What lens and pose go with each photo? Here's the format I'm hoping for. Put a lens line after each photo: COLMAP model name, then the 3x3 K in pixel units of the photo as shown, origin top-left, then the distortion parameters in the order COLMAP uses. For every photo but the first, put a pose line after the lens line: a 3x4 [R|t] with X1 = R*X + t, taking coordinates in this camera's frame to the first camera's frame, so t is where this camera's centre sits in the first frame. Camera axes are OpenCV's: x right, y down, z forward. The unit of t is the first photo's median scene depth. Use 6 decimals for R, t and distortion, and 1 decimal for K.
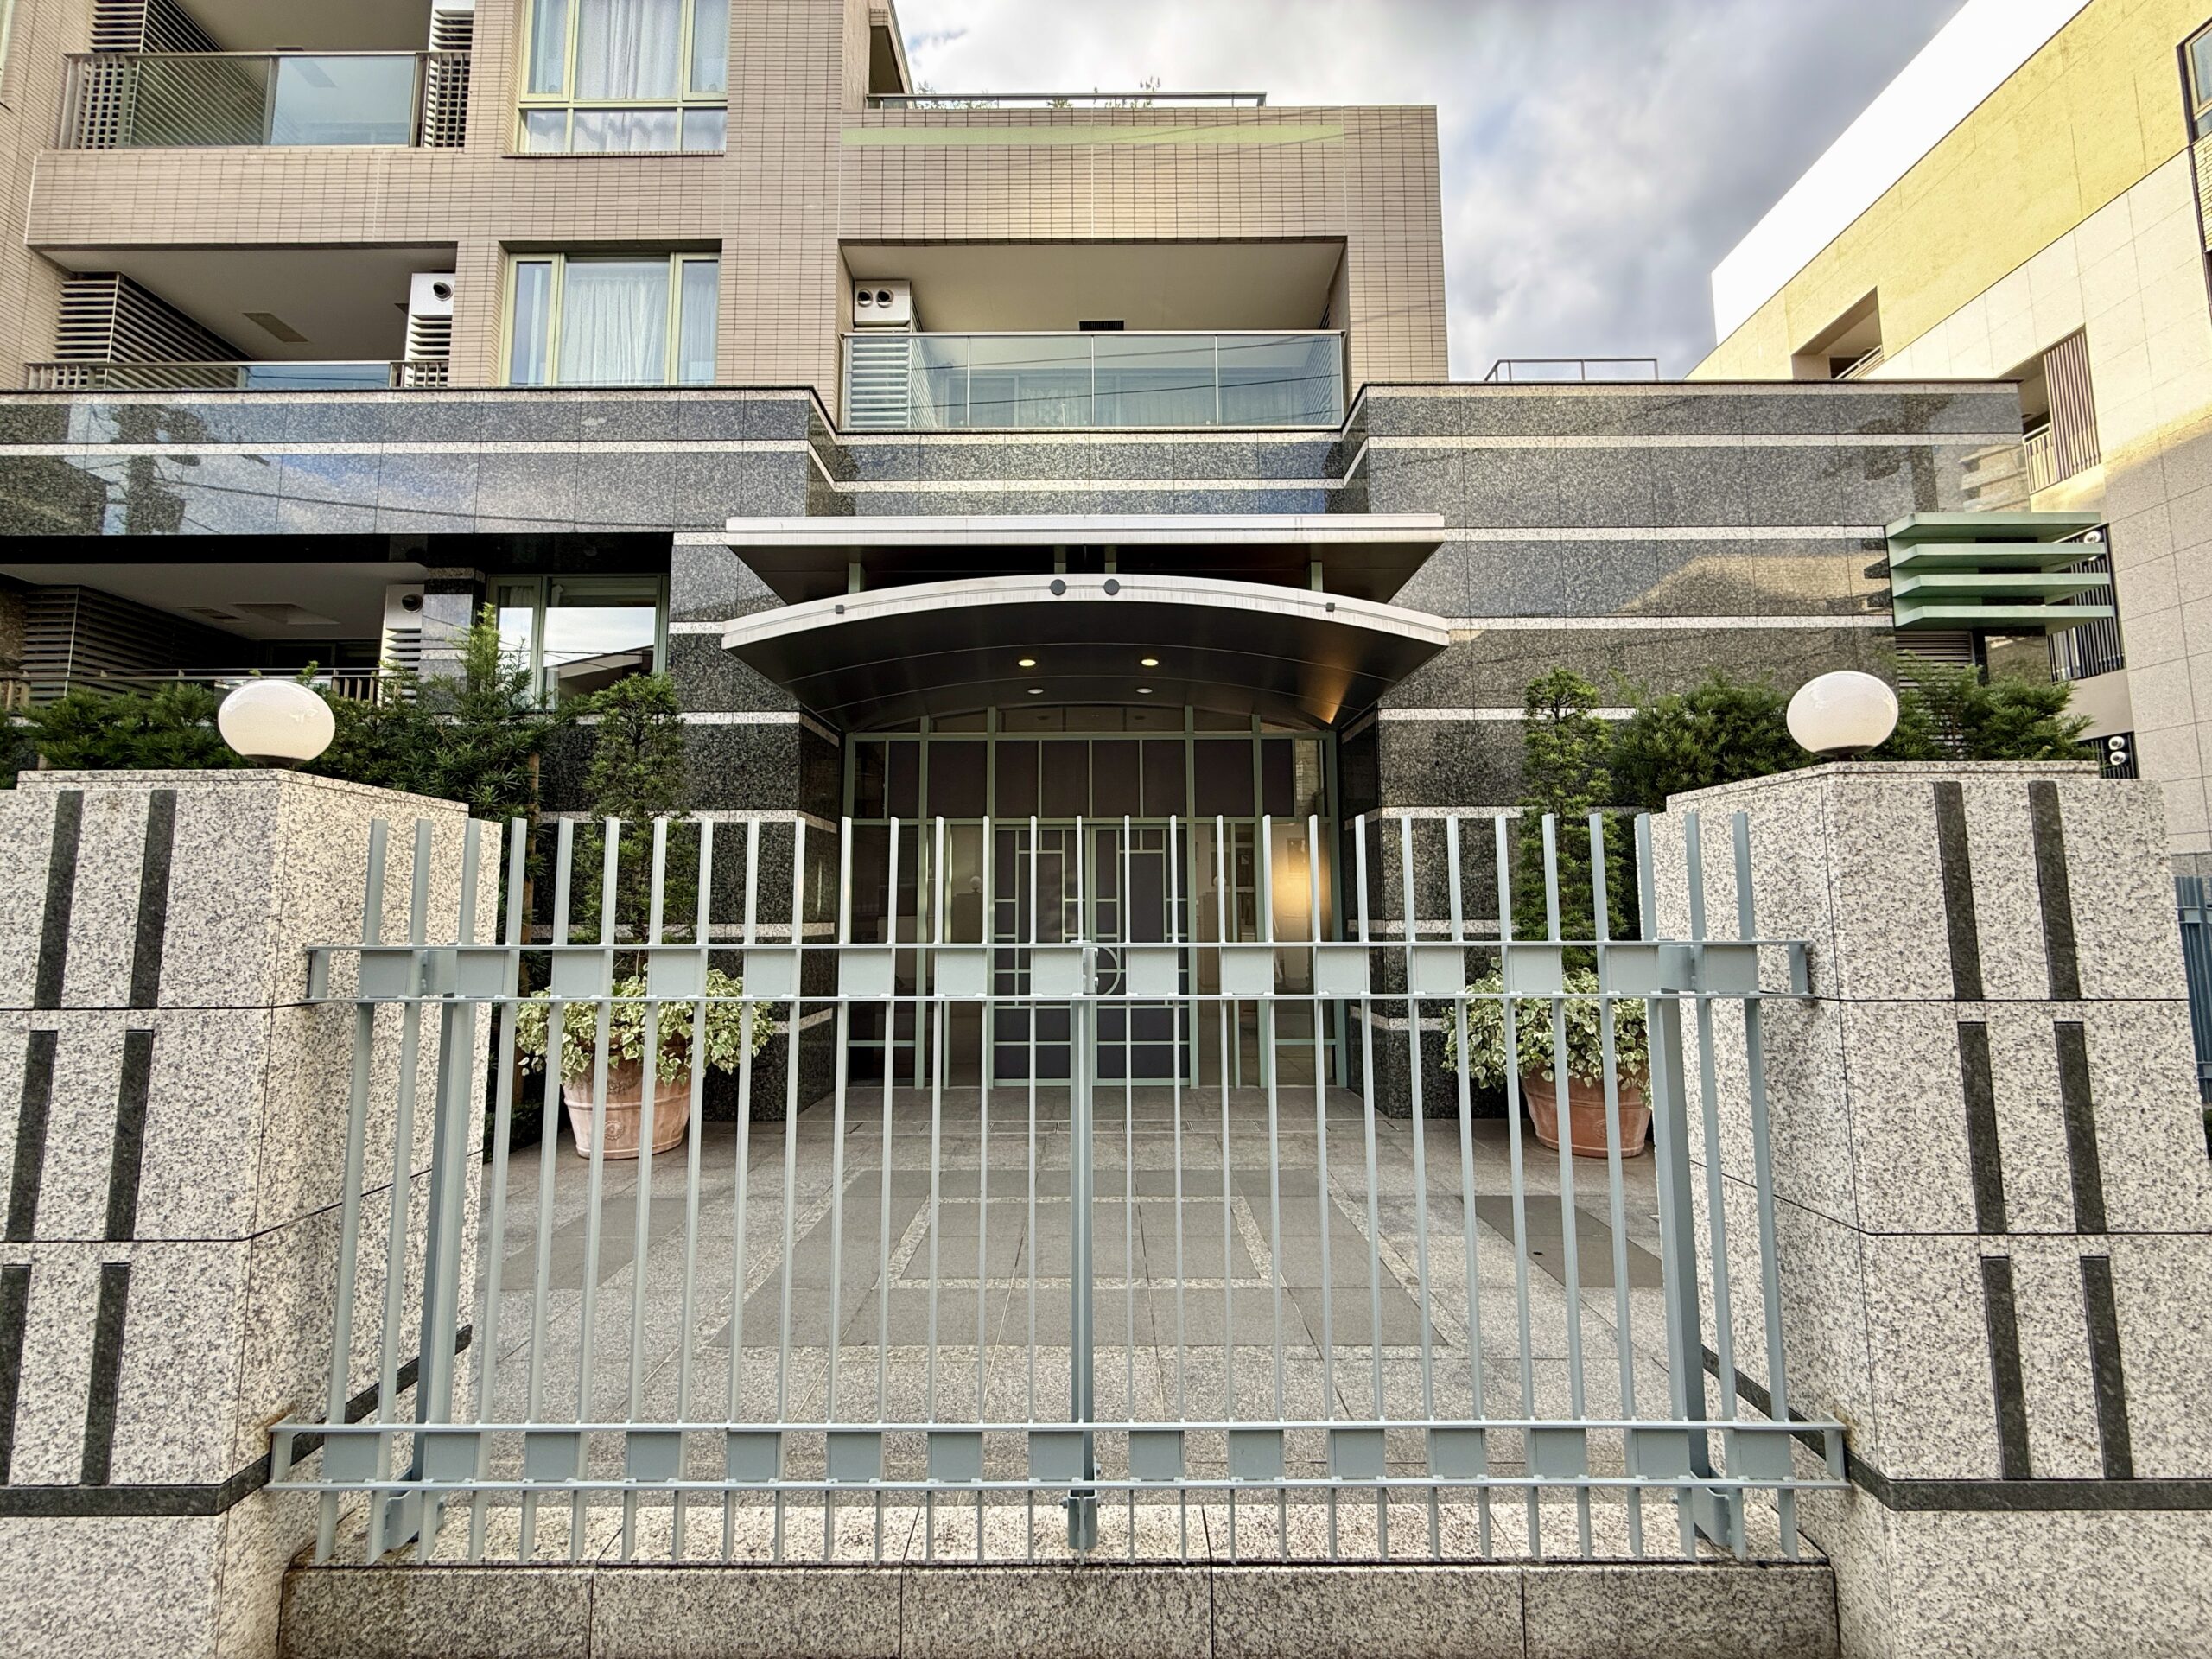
lens RADIAL K [[883.2, 0, 1098.8], [0, 883.2, 829.1], [0, 0, 1]] dist [-0.000791, 0.000299]
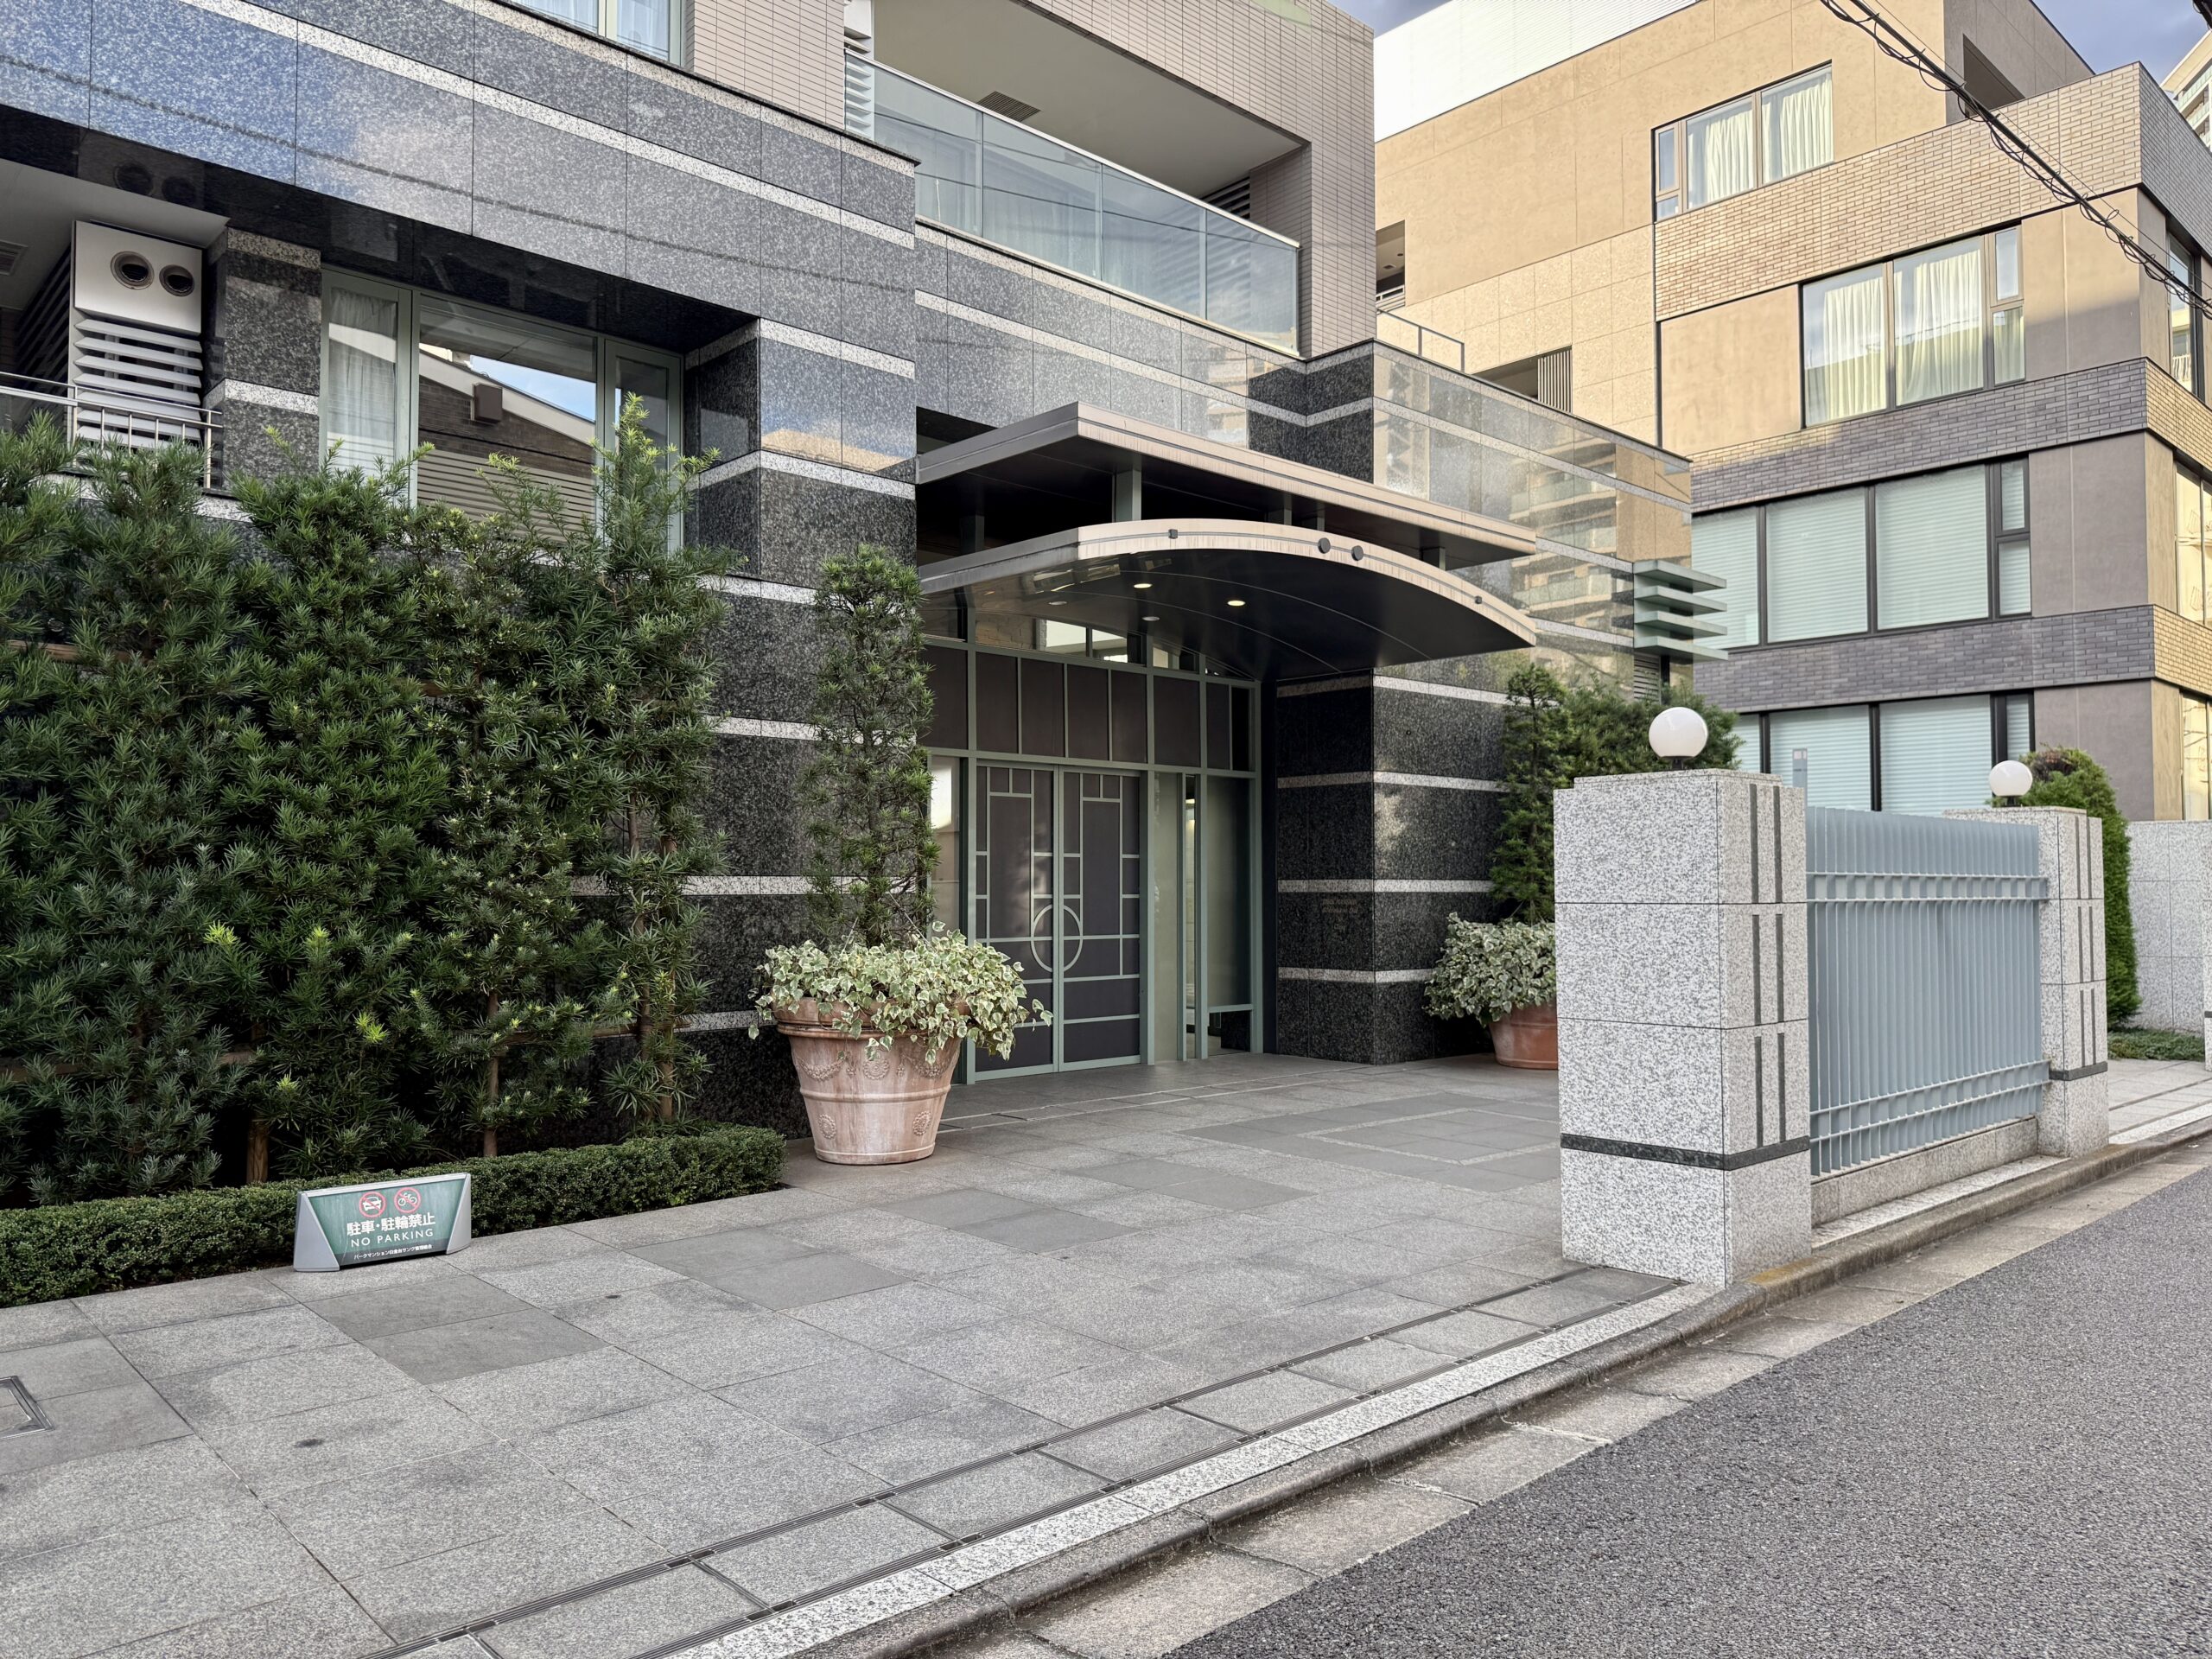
lens RADIAL K [[1549.4, 0, 1106.0], [0, 1549.4, 829.5], [0, 0, 1]] dist [0.101527, -0.146279]
pose [[0.732319, 0.030718, 0.680269, -3.215806], [-0.069414, 0.997146, 0.029698, 0.032727], [-0.677415, -0.068969, 0.732361, -0.353714]]
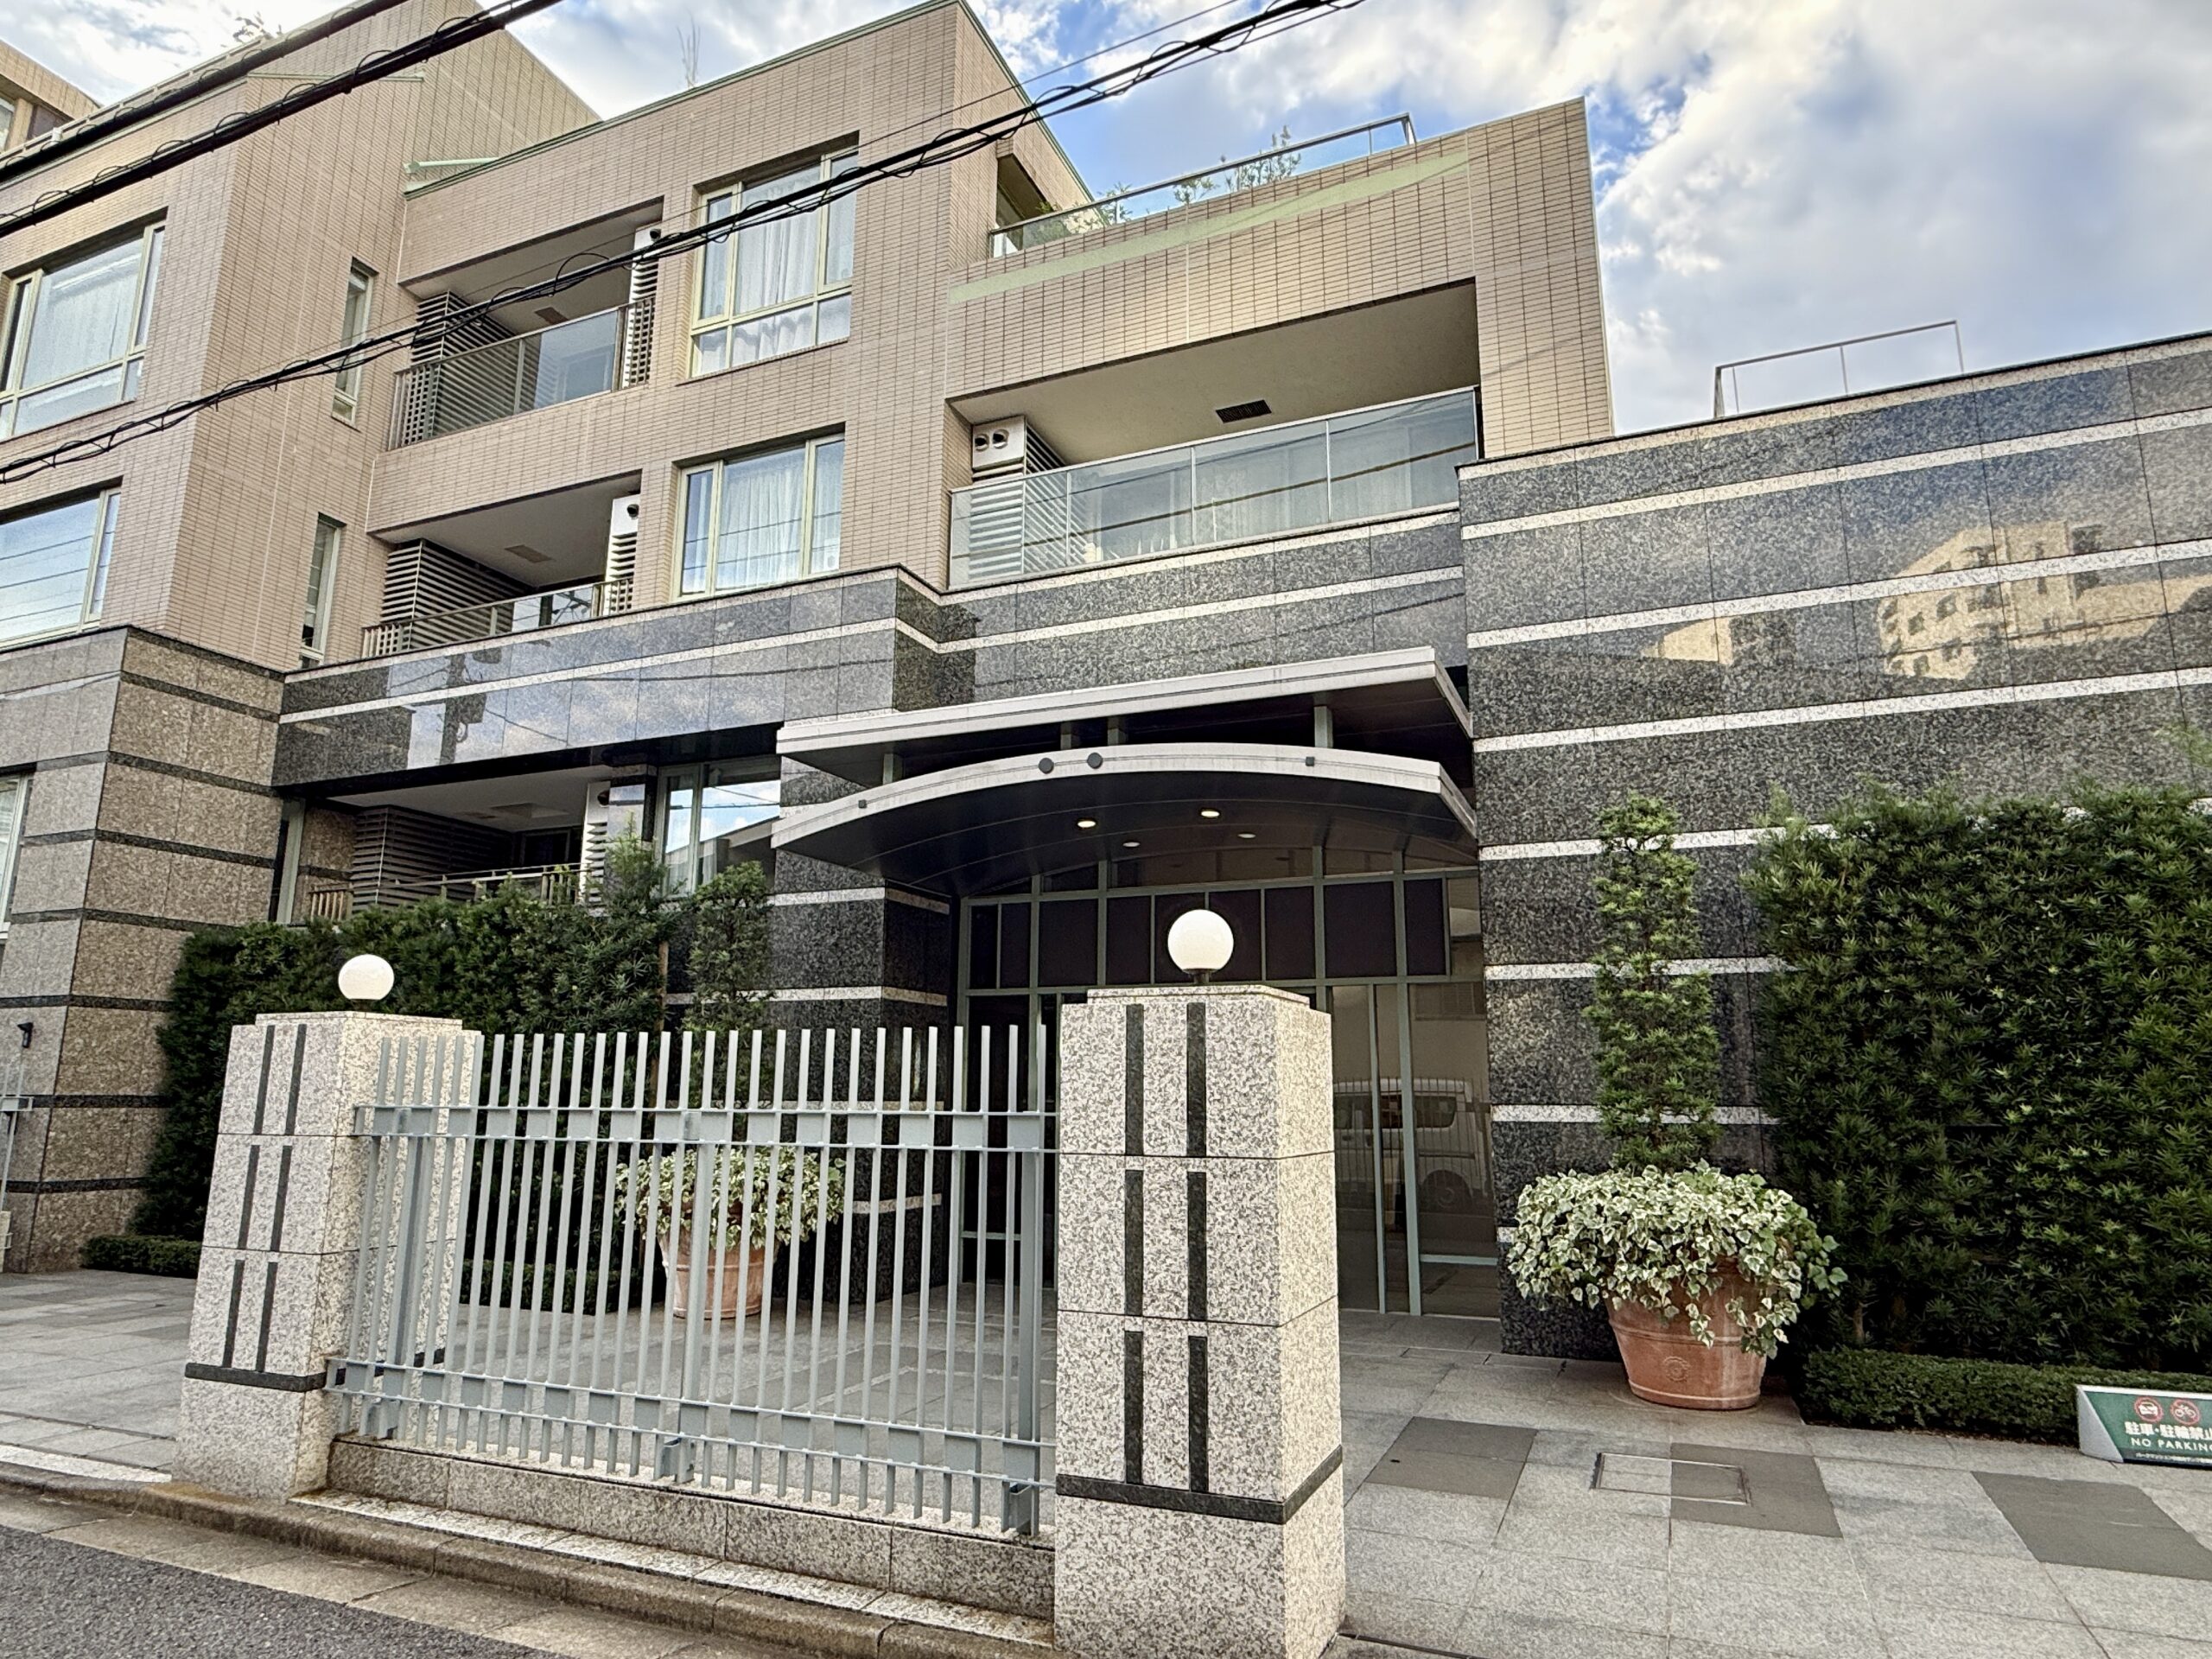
lens RADIAL K [[1316.5, 0, 1102.5], [0, 1316.5, 833.8], [0, 0, 1]] dist [-0.002909, 0.003360]
pose [[0.919928, -0.067908, -0.386162, 1.327803], [0.029056, 0.993987, -0.105577, -0.079074], [0.391010, 0.085903, 0.916369, -0.785293]]
